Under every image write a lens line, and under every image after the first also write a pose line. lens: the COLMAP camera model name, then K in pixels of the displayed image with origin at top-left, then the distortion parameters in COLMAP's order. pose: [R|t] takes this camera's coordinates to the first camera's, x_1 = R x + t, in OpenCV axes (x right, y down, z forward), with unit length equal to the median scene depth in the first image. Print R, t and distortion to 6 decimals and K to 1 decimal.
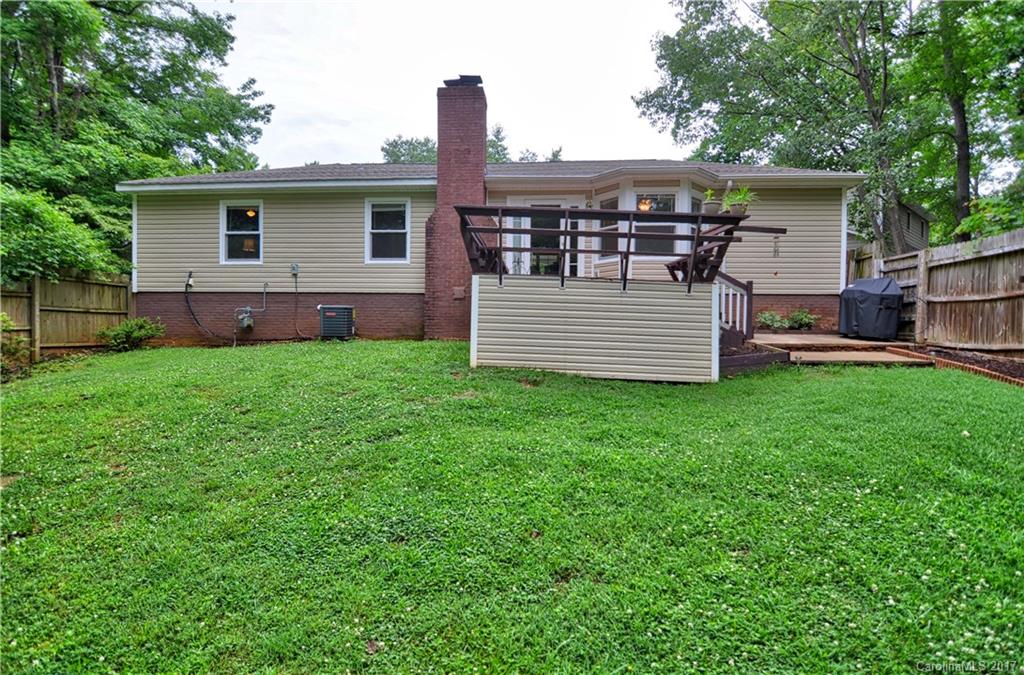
lens RADIAL K [[495.2, 0, 514.3], [0, 495.2, 348.9], [0, 0, 1]] dist [-0.000957, -0.012034]
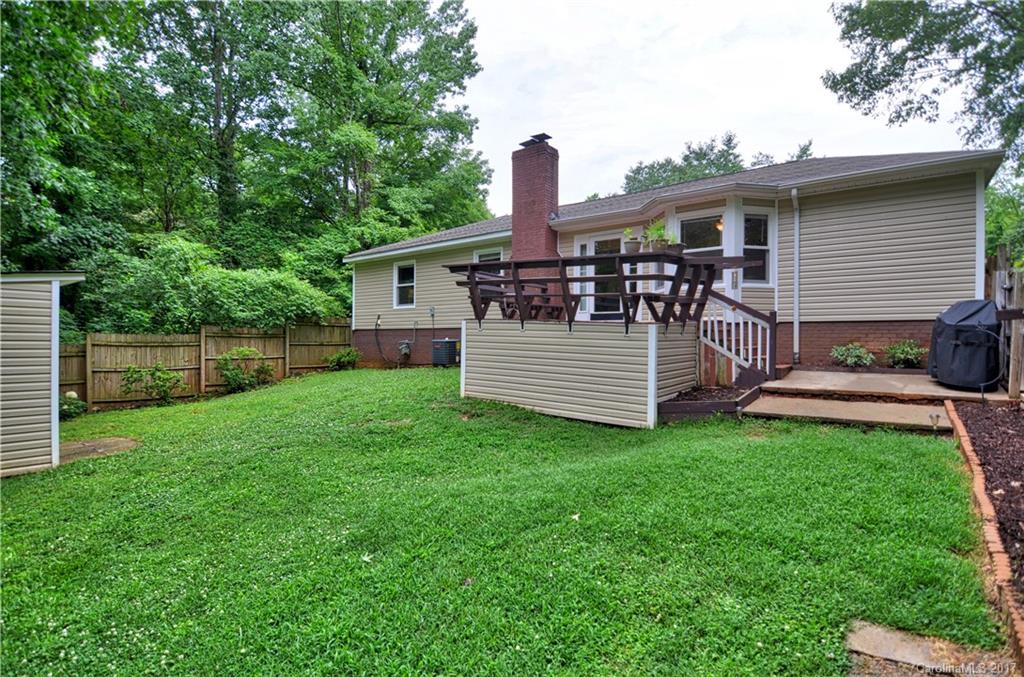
lens RADIAL K [[474.9, 0, 511.8], [0, 474.9, 352.5], [0, 0, 1]] dist [-0.000810, -0.010762]
pose [[0.847726, 0.005732, -0.530404, 0.401402], [-0.016627, 0.999737, -0.015771, -0.035536], [0.530174, 0.022189, 0.847599, 0.057738]]
